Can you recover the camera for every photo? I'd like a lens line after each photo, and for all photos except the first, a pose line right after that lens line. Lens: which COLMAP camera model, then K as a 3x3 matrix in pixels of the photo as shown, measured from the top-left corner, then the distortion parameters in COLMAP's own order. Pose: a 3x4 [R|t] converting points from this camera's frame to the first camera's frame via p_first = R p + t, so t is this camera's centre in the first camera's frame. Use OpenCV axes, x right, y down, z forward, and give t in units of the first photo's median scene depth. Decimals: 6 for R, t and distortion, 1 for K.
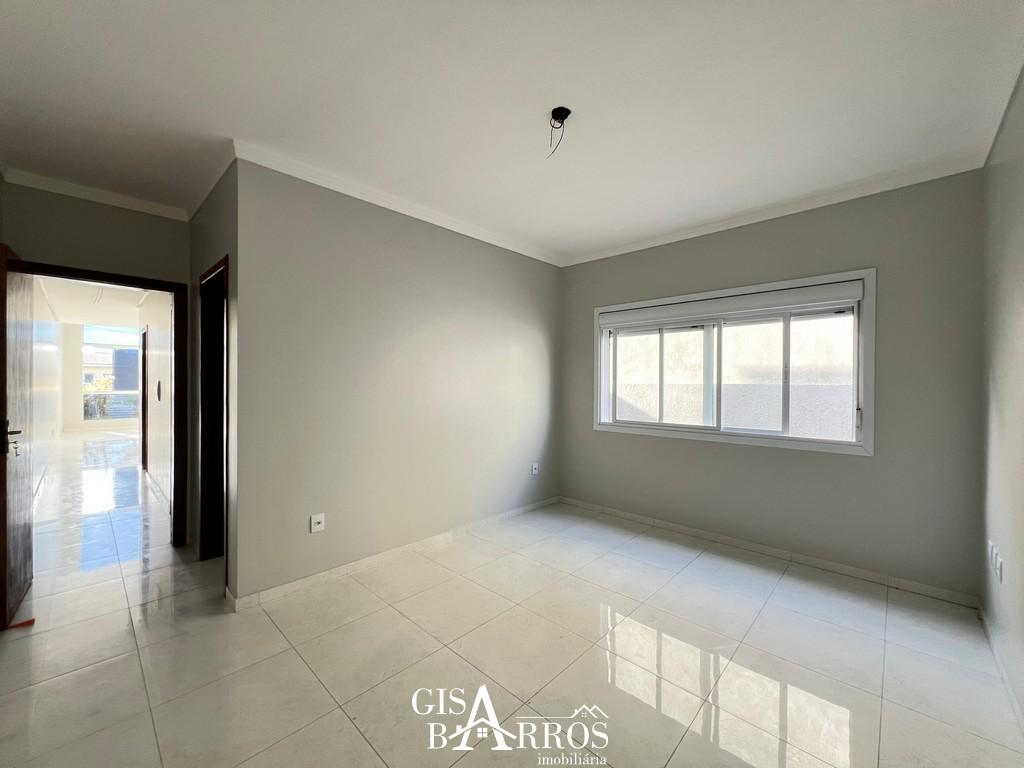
lens RADIAL K [[408.1, 0, 512.0], [0, 408.1, 384.0], [0, 0, 1]] dist [0.007085, 0.000082]
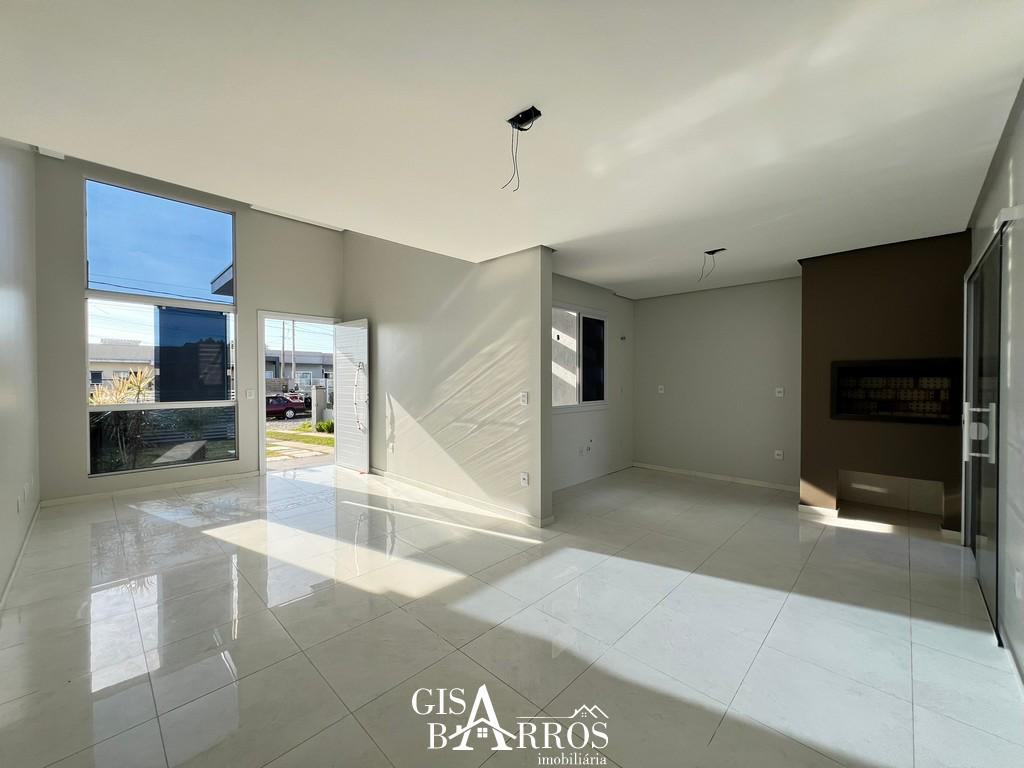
lens RADIAL K [[408.3, 0, 512.0], [0, 408.3, 384.0], [0, 0, 1]] dist [0.000237, -0.000418]
pose [[0.999980, -0.005427, -0.003297, -0.574672], [0.005440, 0.999977, 0.004128, -0.001959], [0.003274, -0.004146, 0.999986, 0.552240]]
